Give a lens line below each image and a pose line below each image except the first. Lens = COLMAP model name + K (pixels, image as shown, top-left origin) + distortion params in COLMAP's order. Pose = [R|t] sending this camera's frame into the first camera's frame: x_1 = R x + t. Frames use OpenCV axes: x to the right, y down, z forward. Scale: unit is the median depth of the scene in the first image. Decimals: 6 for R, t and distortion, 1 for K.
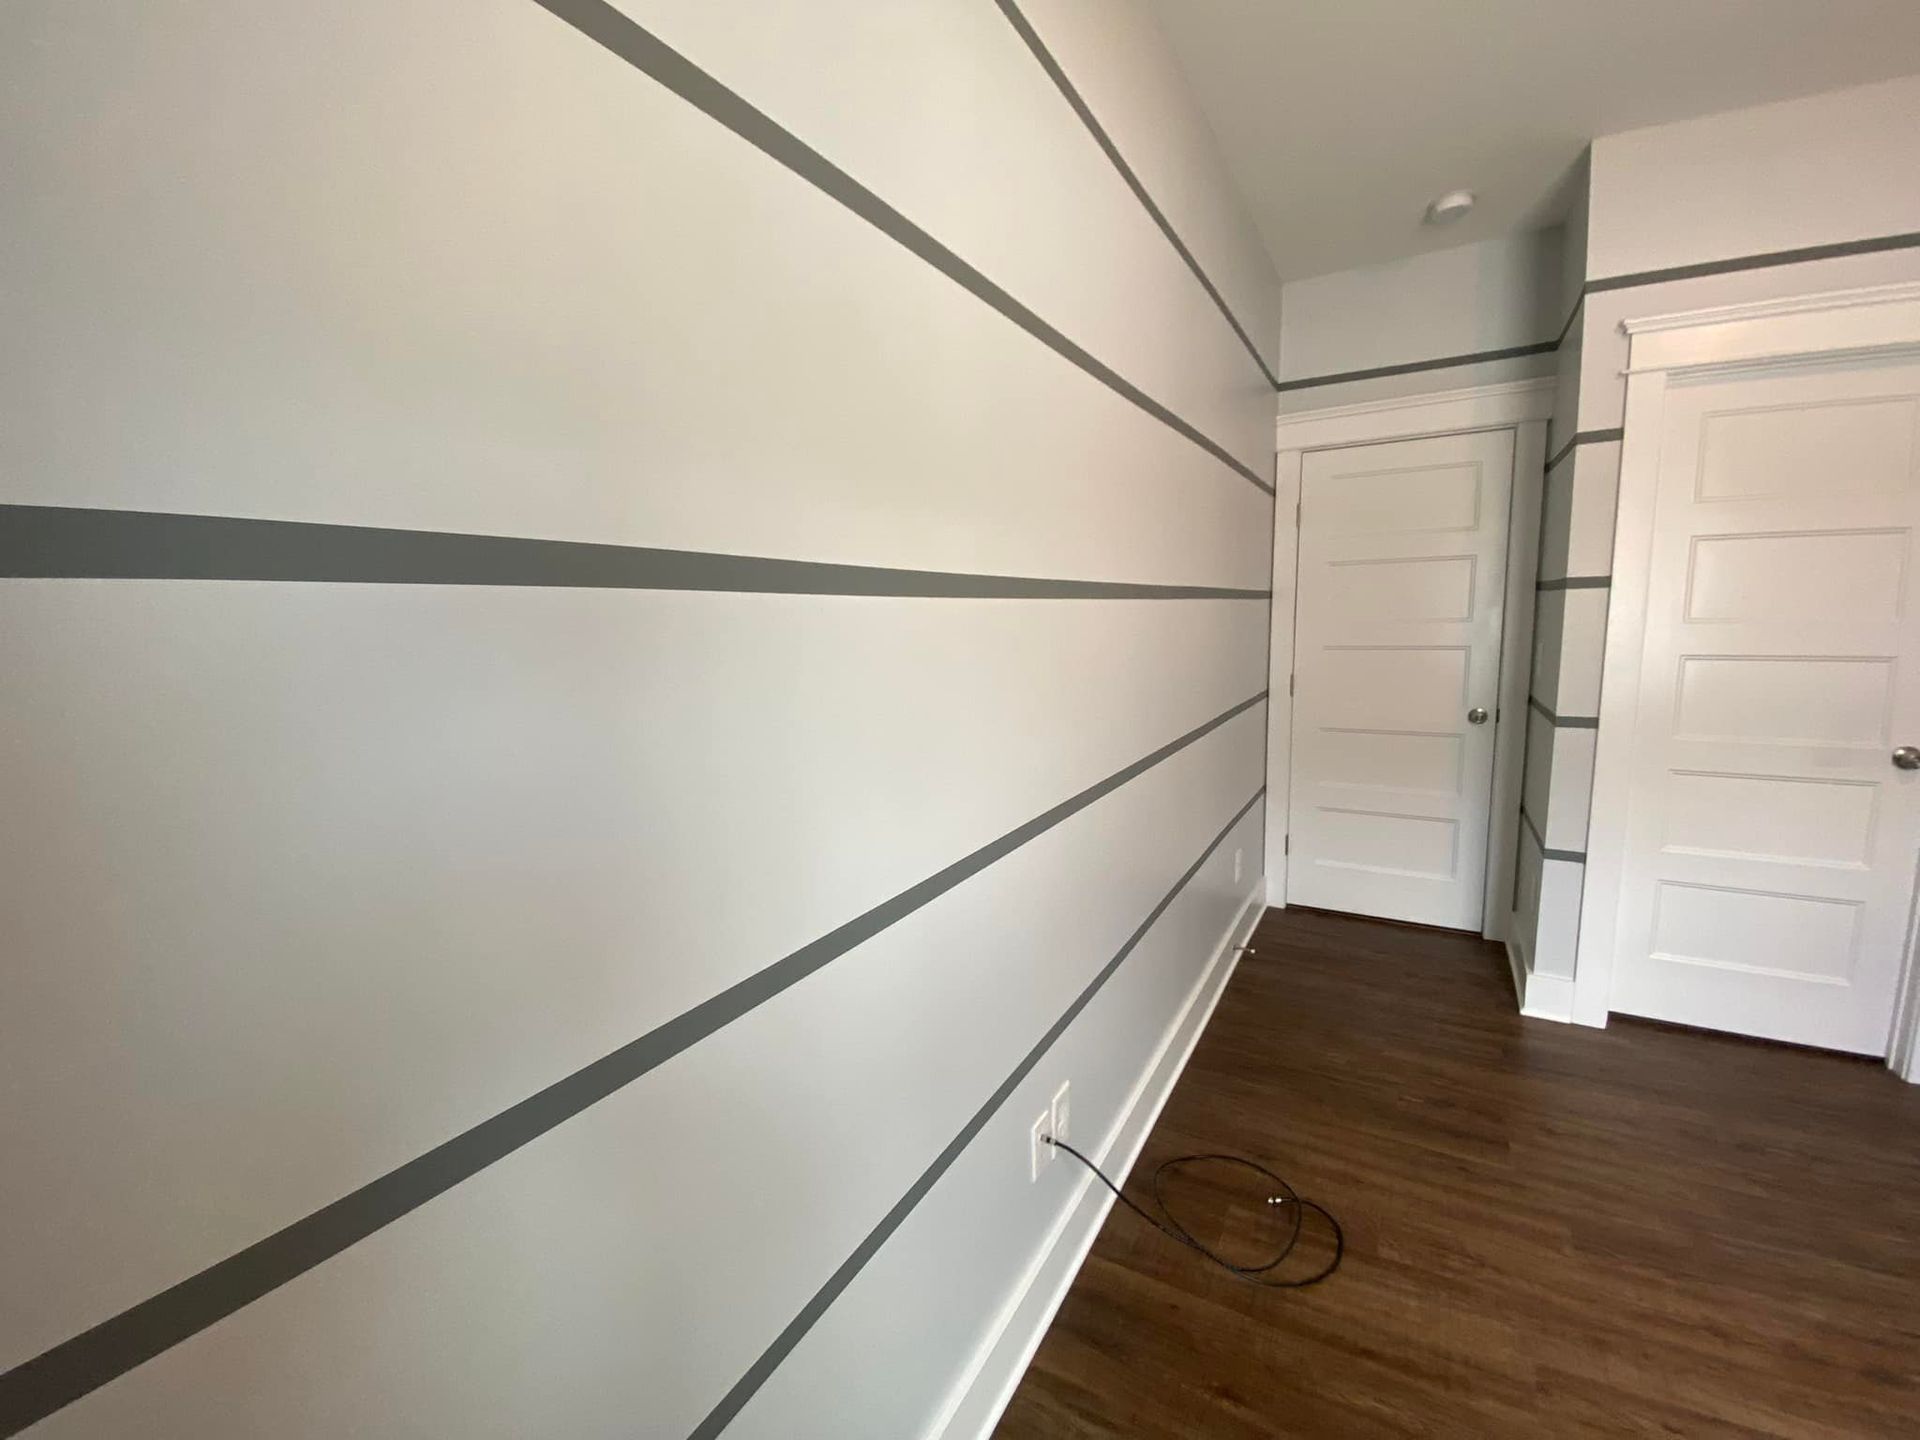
lens RADIAL K [[781.0, 0, 958.0], [0, 781.0, 702.5], [0, 0, 1]] dist [0.034506, -0.020497]
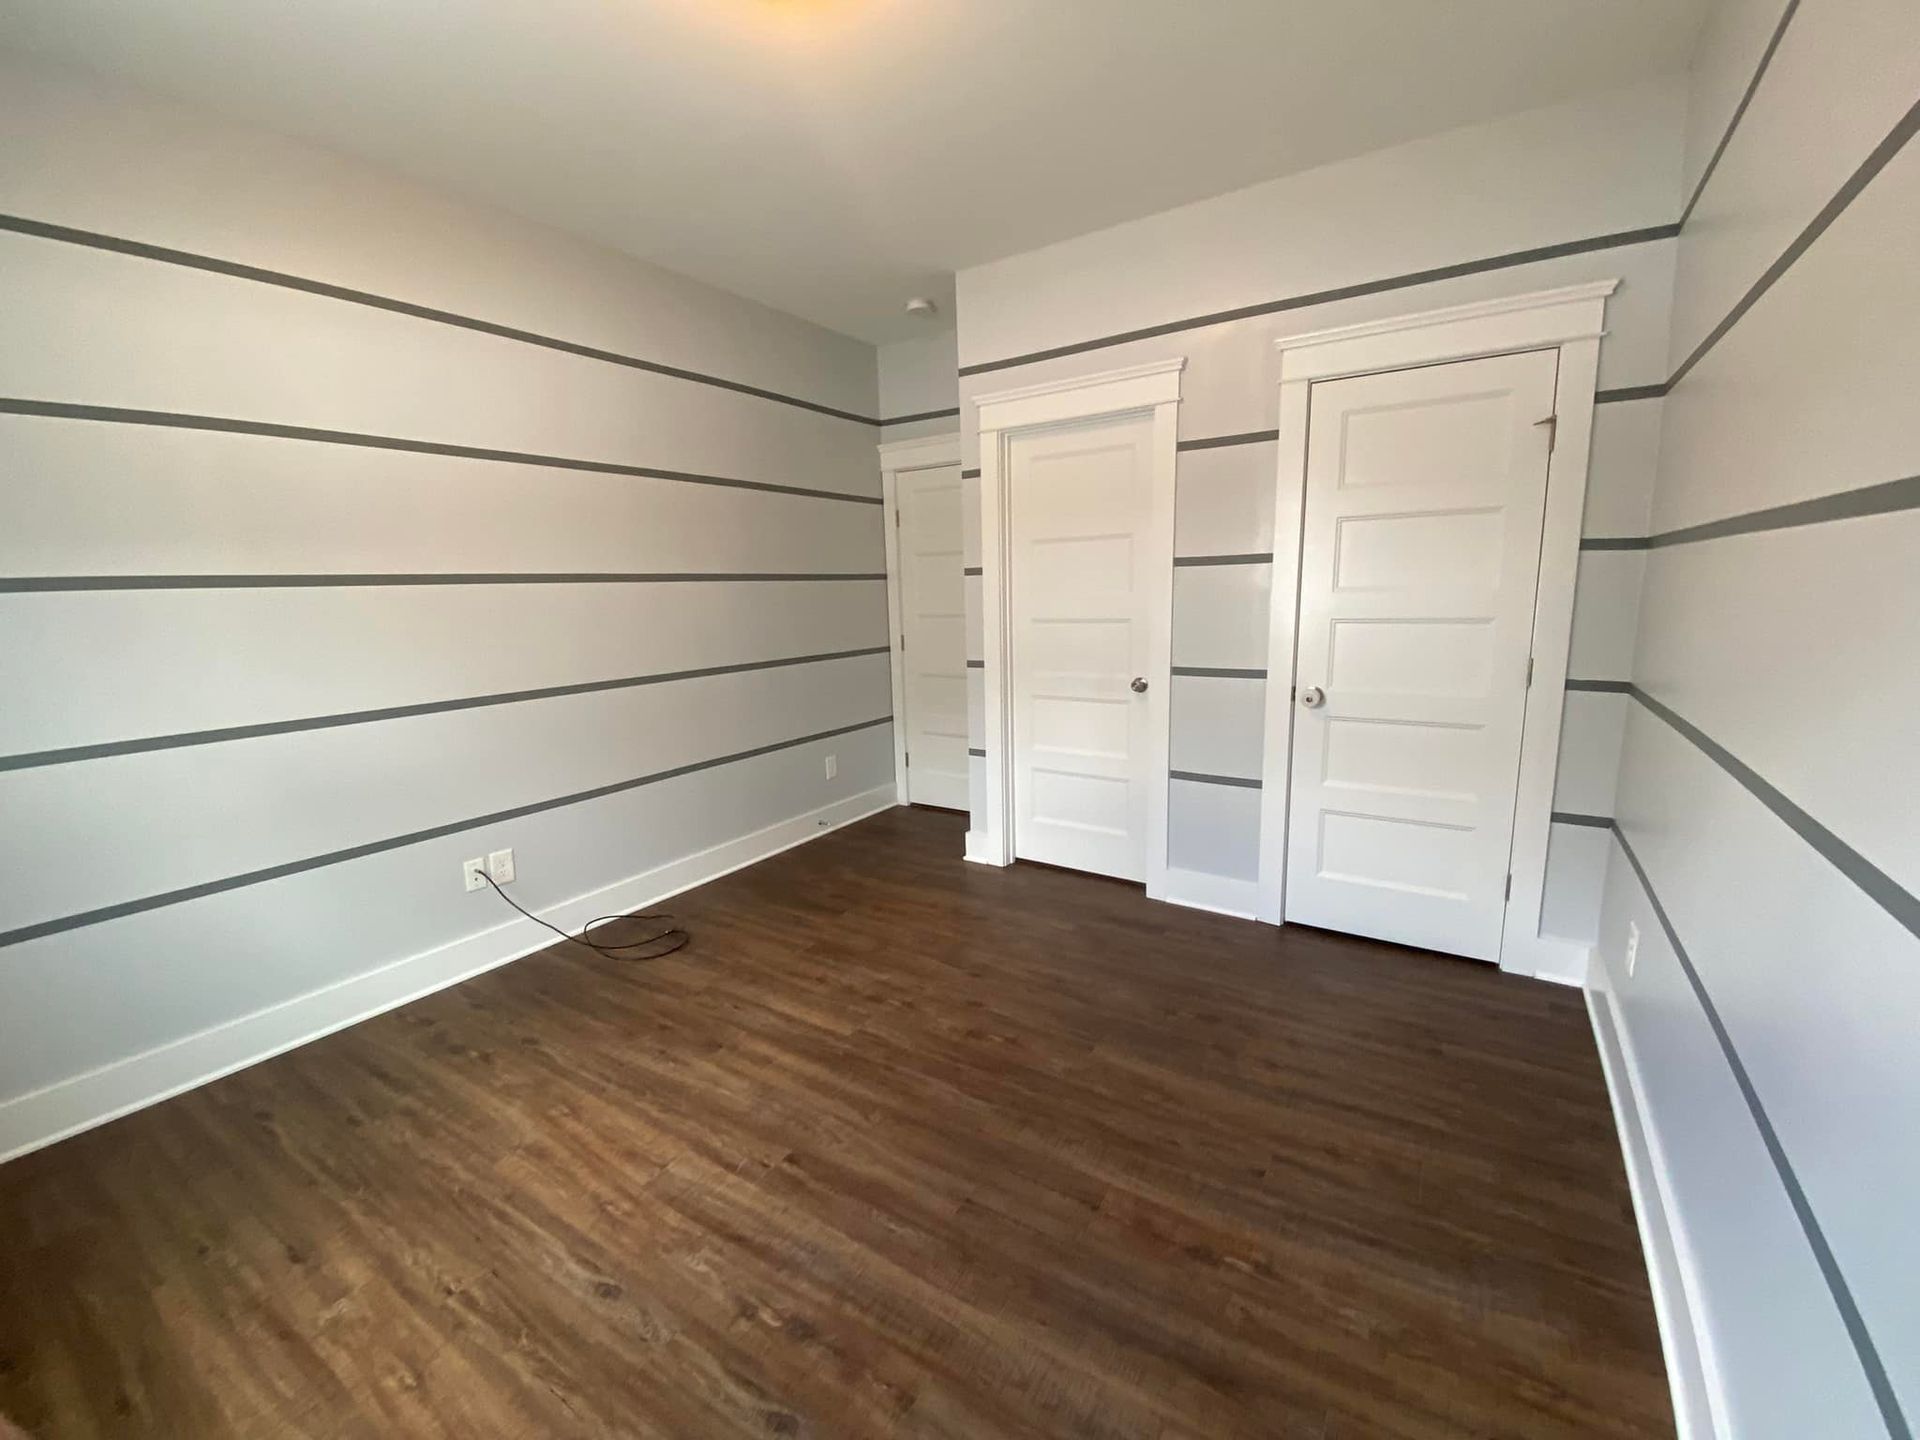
lens RADIAL K [[767.3, 0, 960.0], [0, 767.3, 720.0], [0, 0, 1]] dist [0.001947, -0.000155]
pose [[0.996968, 0.000996, -0.077809, 0.851484], [0.003802, 0.998100, 0.061494, 0.040704], [0.077722, -0.061603, 0.995070, -0.453558]]
